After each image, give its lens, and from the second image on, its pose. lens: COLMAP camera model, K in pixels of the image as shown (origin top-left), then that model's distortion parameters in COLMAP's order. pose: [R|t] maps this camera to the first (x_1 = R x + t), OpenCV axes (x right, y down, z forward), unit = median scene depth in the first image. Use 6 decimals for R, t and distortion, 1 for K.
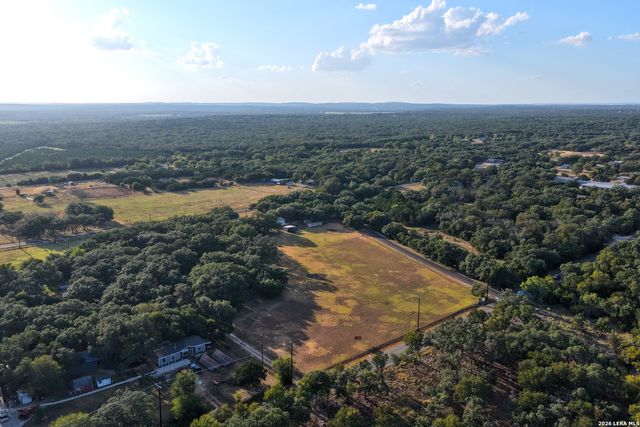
lens RADIAL K [[533.2, 0, 320.0], [0, 533.2, 213.5], [0, 0, 1]] dist [-0.006053, 0.000161]
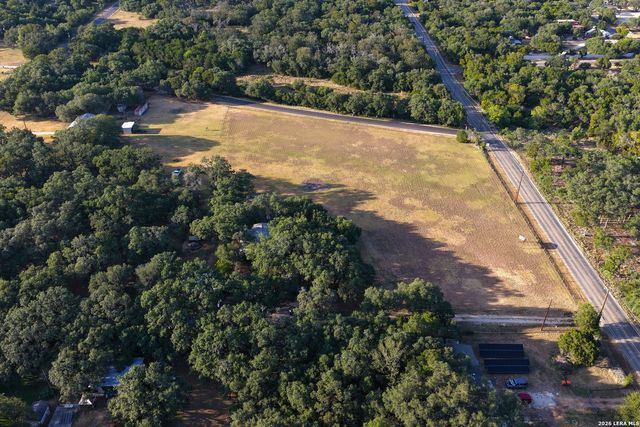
lens RADIAL K [[533.2, 0, 320.0], [0, 533.2, 213.5], [0, 0, 1]] dist [-0.006053, 0.000161]
pose [[0.657891, -0.420442, 0.624826, -0.625581], [0.156403, 0.887845, 0.432746, -0.222141], [-0.736694, -0.186975, 0.649864, 0.623974]]
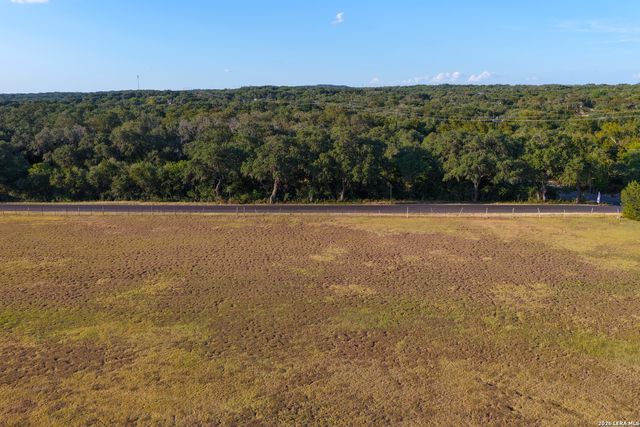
lens RADIAL K [[533.2, 0, 320.0], [0, 533.2, 213.5], [0, 0, 1]] dist [-0.006053, 0.000161]
pose [[0.420328, -0.201215, 0.884781, -0.058985], [0.194073, 0.972474, 0.128960, 0.086004], [-0.886375, 0.117506, 0.447808, 1.196150]]
